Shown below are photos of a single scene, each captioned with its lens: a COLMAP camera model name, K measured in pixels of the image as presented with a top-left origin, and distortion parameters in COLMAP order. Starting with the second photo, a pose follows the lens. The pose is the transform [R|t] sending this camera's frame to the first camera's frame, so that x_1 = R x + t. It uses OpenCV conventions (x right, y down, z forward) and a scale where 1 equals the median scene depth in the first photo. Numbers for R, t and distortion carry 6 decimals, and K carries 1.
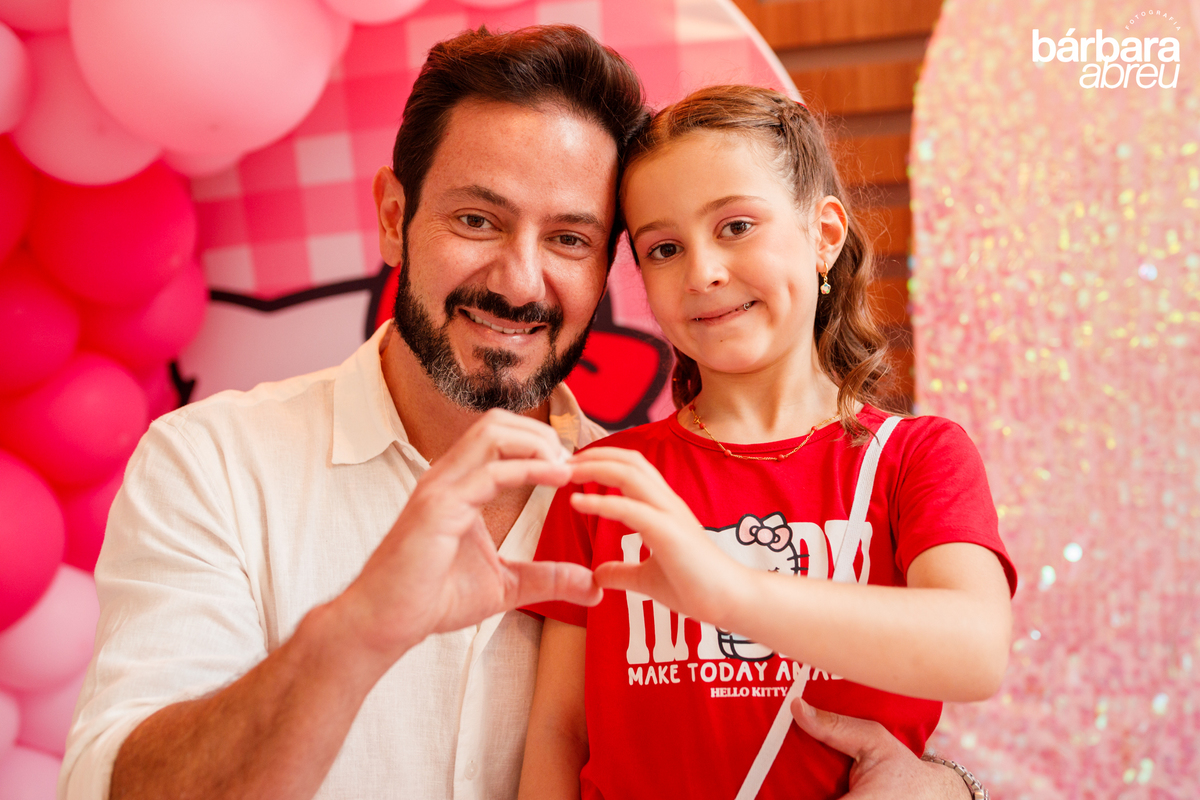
lens RADIAL K [[1583.5, 0, 604.1], [0, 1583.5, 397.7], [0, 0, 1]] dist [0.119471, 0.000000]
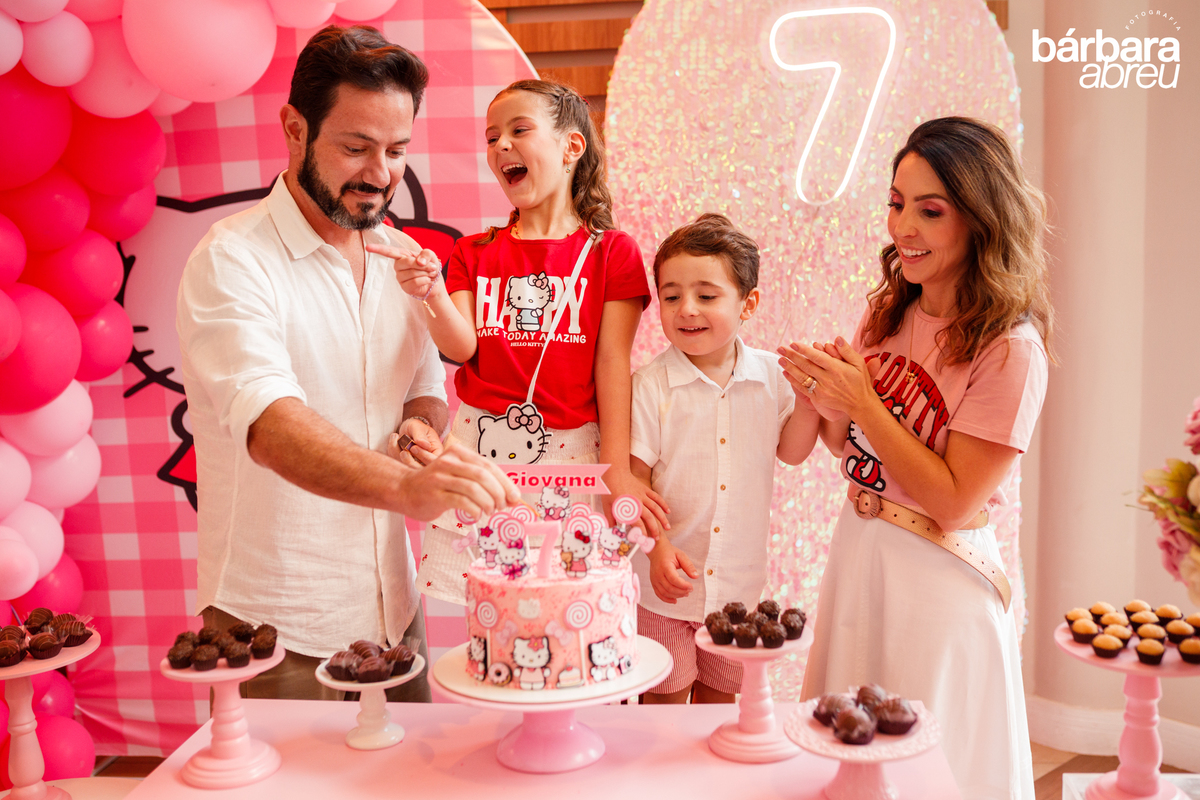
lens RADIAL K [[1163.4, 0, 605.4], [0, 1163.4, 392.6], [0, 0, 1]] dist [-0.008846, 0.000000]
pose [[0.981531, 0.001137, 0.191298, -0.042939], [-0.013036, 0.998055, 0.060958, 0.058961], [-0.190856, -0.062326, 0.979637, -0.229559]]
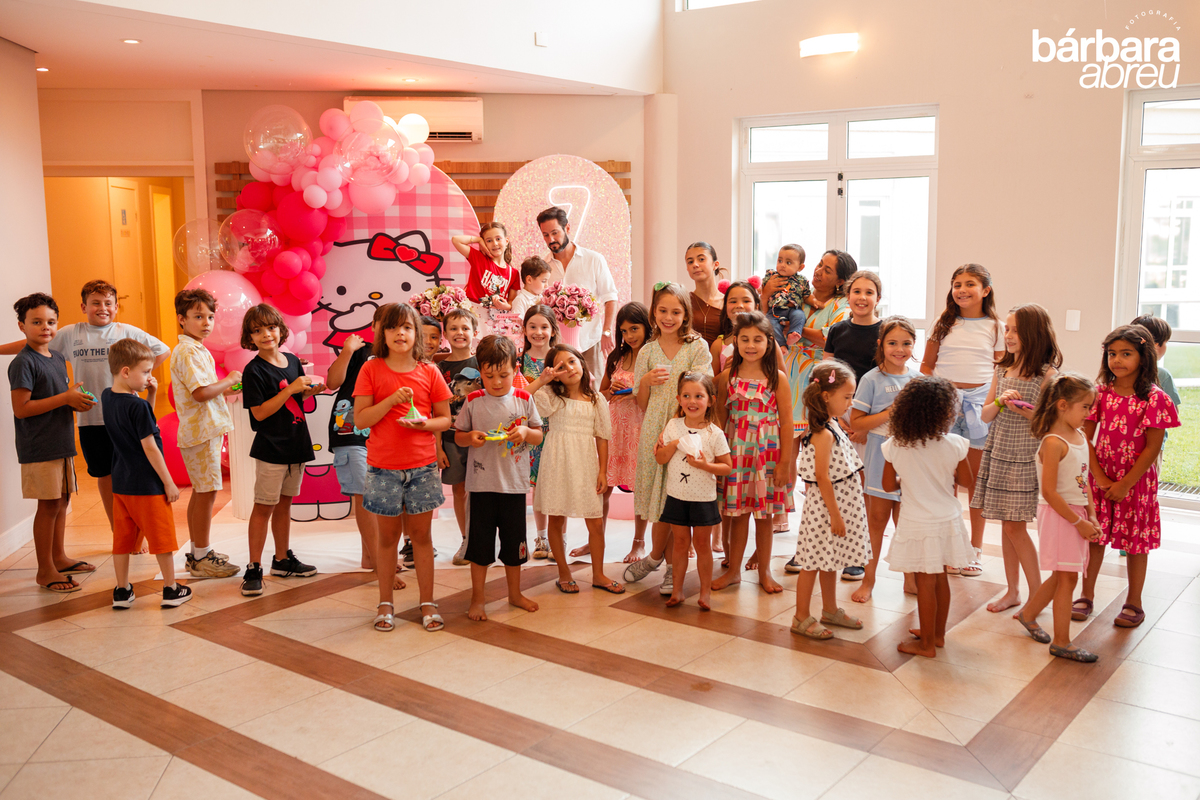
lens RADIAL K [[1107.9, 0, 600.3], [0, 1107.9, 399.8], [0, 0, 1]] dist [-0.011690, 0.000000]
pose [[0.922917, -0.000141, 0.385000, -0.871910], [-0.026156, 0.997667, 0.063066, 0.185608], [-0.384110, -0.068275, 0.920759, -2.469712]]
